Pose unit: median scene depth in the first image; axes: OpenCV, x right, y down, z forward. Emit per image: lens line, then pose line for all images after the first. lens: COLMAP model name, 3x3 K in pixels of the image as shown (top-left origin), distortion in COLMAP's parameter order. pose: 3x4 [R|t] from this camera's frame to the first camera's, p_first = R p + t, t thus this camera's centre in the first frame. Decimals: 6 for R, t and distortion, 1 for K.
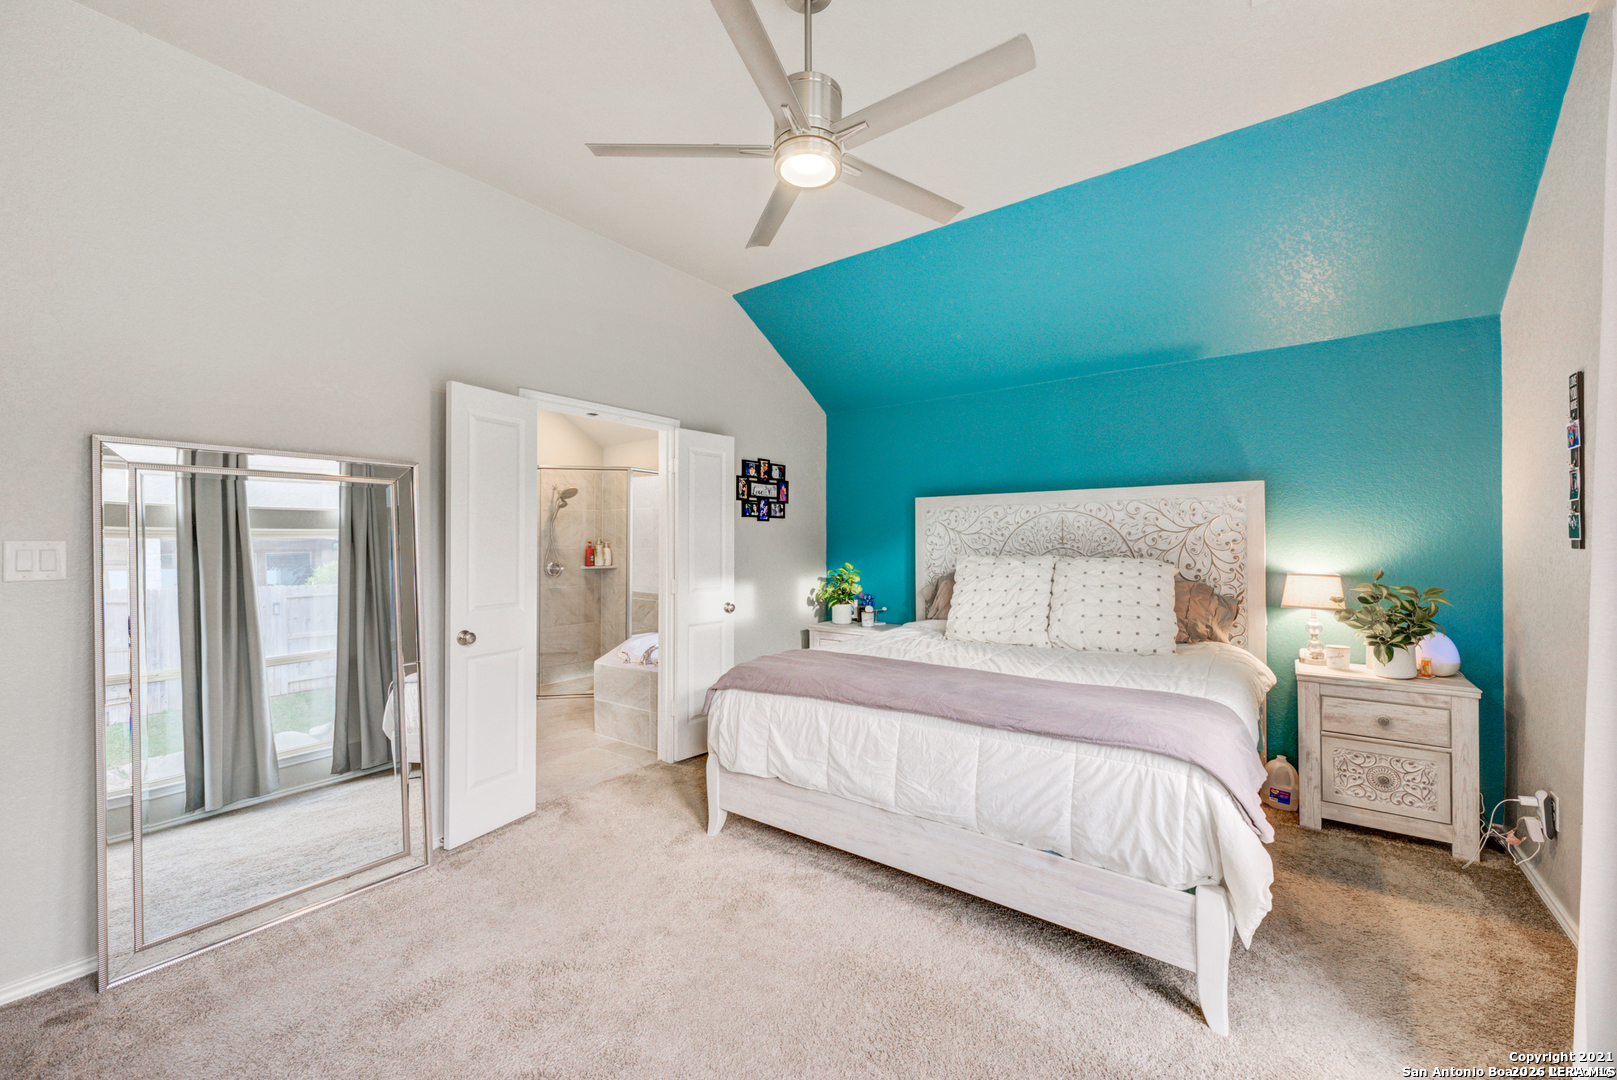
lens RADIAL K [[639.2, 0, 800.6], [0, 639.2, 538.8], [0, 0, 1]] dist [0.009957, -0.000549]
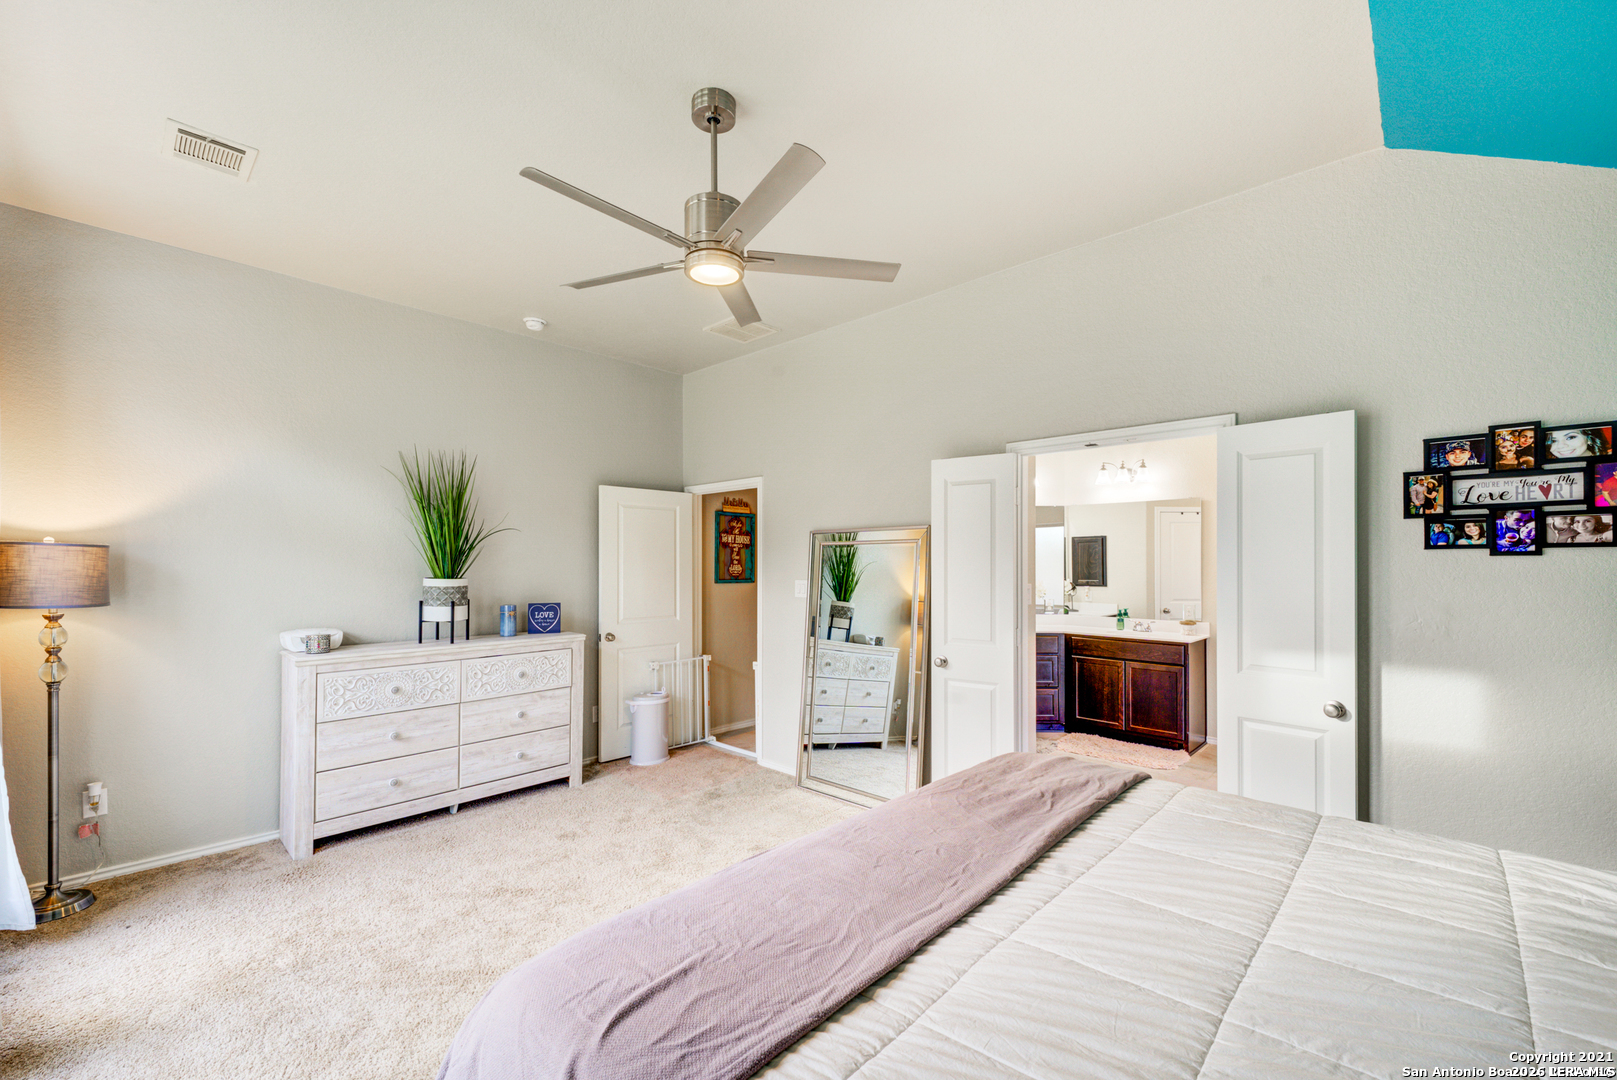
lens RADIAL K [[657.6, 0, 804.9], [0, 657.6, 560.8], [0, 0, 1]] dist [0.009649, -0.000416]
pose [[-0.104141, 0.003648, -0.994556, 0.492759], [0.010128, 0.999945, 0.002607, -0.031096], [0.994511, -0.009801, -0.104172, 0.544861]]
